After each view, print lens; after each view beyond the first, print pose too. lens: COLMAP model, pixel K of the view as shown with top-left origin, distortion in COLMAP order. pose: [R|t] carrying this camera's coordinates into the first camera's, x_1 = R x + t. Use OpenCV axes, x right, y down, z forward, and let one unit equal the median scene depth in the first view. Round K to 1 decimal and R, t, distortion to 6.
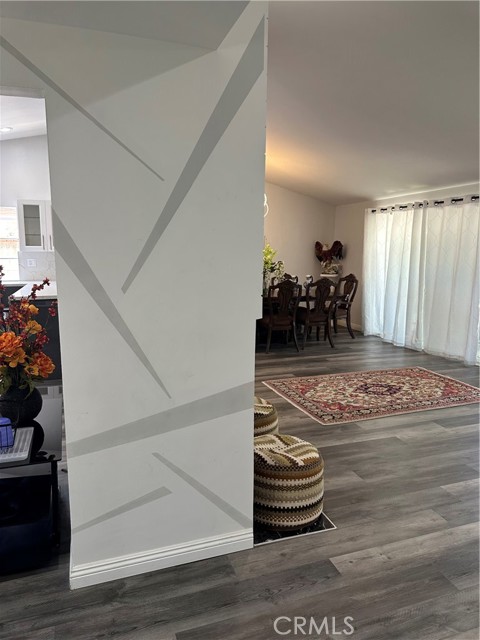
lens RADIAL K [[455.7, 0, 240.0], [0, 455.7, 320.0], [0, 0, 1]] dist [0.029091, -0.035938]
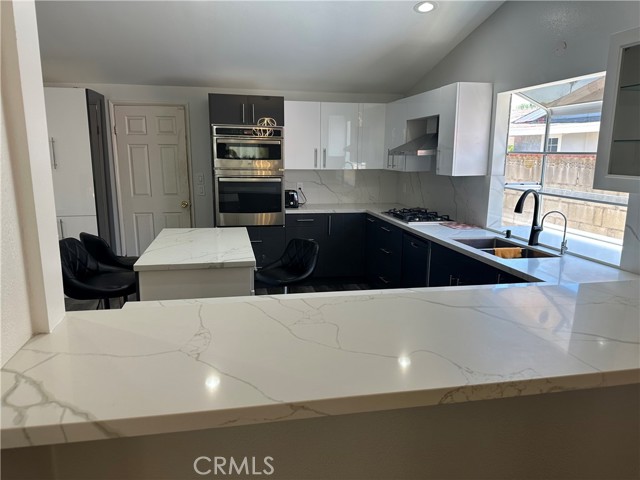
lens RADIAL K [[450.8, 0, 317.6], [0, 450.8, 234.8], [0, 0, 1]] dist [0.094173, -0.114005]
pose [[-0.130525, 0.172772, -0.976275, -0.160415], [-0.167039, 0.966791, 0.193426, -0.226344], [0.977272, 0.188323, -0.097331, 1.270560]]
